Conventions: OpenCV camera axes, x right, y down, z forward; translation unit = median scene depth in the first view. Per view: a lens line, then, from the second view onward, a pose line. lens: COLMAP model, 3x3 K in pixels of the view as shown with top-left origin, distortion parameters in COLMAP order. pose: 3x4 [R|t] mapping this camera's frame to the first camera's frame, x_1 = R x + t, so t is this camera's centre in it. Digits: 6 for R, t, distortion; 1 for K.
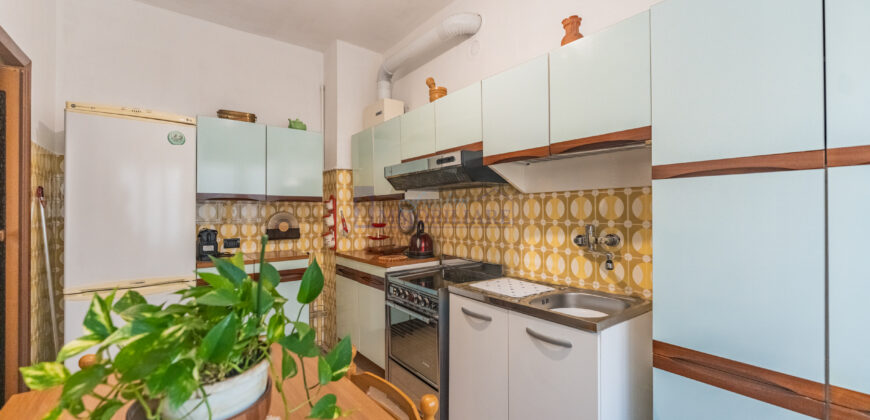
lens RADIAL K [[346.1, 0, 438.2], [0, 346.1, 208.2], [0, 0, 1]] dist [0.001094, -0.001141]
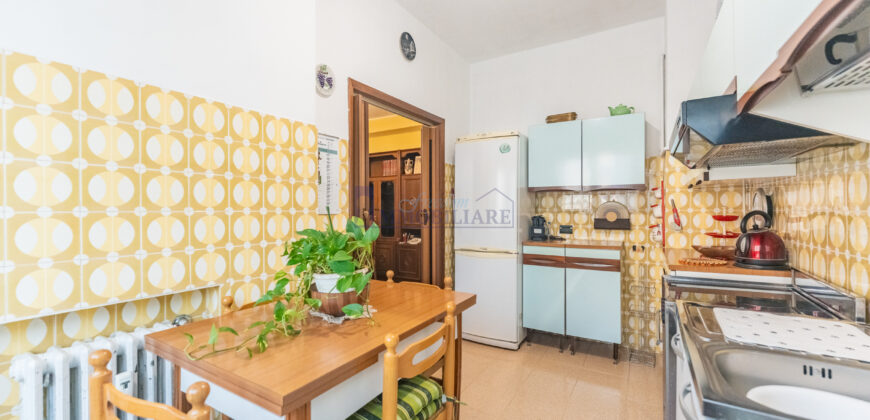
lens RADIAL K [[346.1, 0, 436.3], [0, 346.1, 207.3], [0, 0, 1]] dist [0.001094, -0.001141]
pose [[0.359503, 0.000687, -0.933144, 0.368282], [0.011765, 0.999917, 0.005269, 0.019334], [0.933070, -0.012873, 0.359465, 0.218006]]
